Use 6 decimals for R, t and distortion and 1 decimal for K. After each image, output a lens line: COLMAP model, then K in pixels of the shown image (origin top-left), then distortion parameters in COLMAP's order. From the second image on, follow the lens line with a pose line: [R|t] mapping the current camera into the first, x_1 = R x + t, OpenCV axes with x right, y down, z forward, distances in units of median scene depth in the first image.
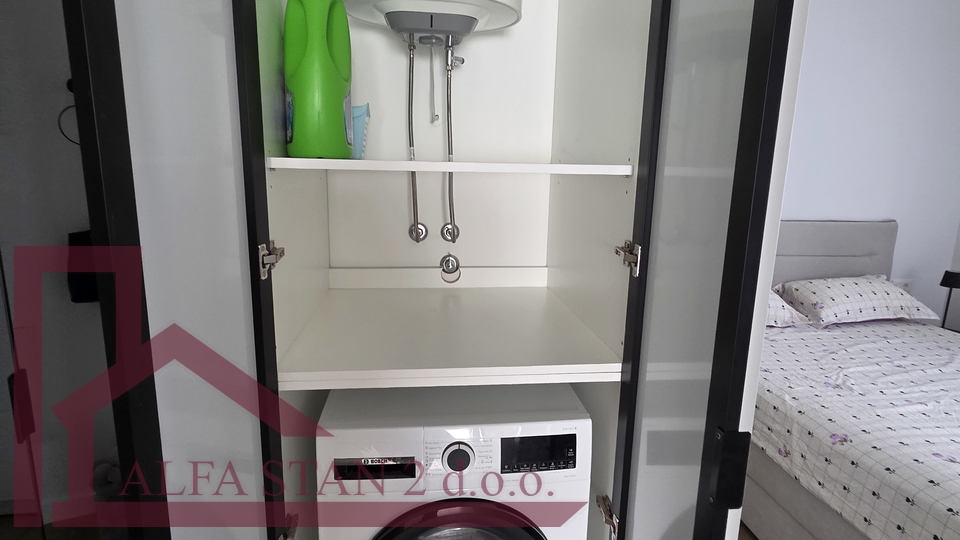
lens RADIAL K [[533.5, 0, 480.0], [0, 533.5, 270.0], [0, 0, 1]] dist [0.006561, 0.000001]
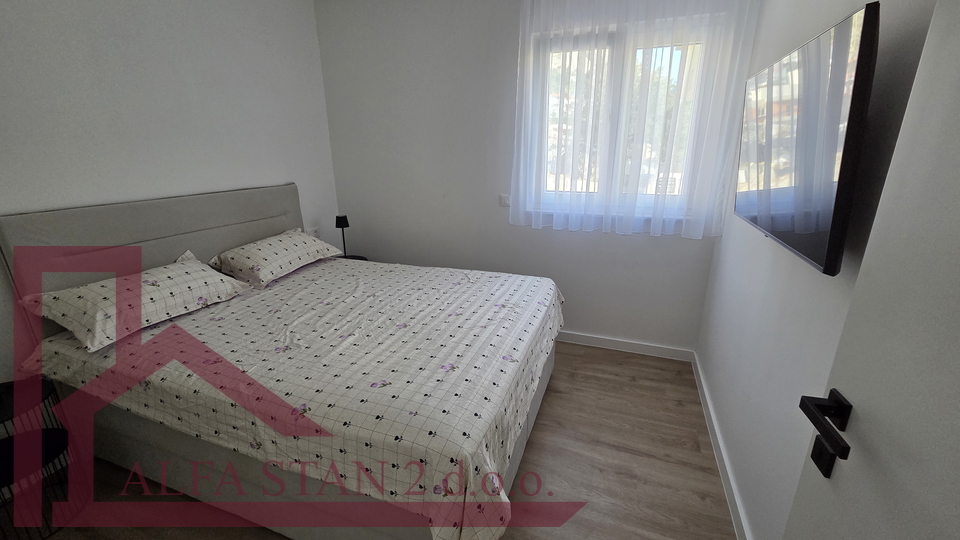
lens RADIAL K [[394.6, 0, 480.0], [0, 394.6, 270.0], [0, 0, 1]] dist [0.003188, 0.000339]
pose [[0.472640, -0.286192, 0.833490, 0.216749], [0.192444, 0.956490, 0.219298, -0.023935], [-0.859986, 0.056751, 0.507152, 0.240204]]
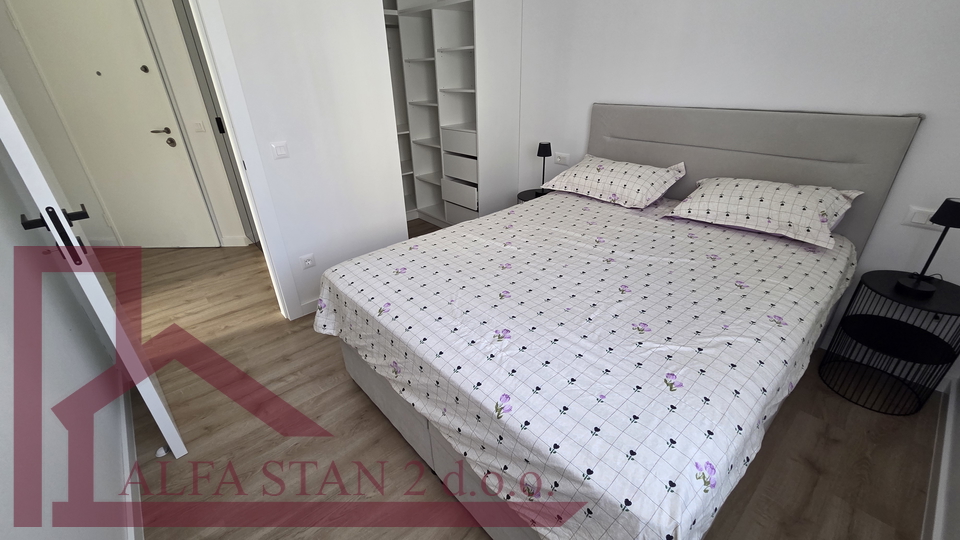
lens RADIAL K [[394.6, 0, 480.0], [0, 394.6, 270.0], [0, 0, 1]] dist [0.003188, 0.000339]
pose [[0.550690, 0.339750, -0.762437, 1.266326], [-0.129549, 0.937136, 0.324028, 0.002809], [0.824596, -0.079666, 0.560085, 0.332160]]
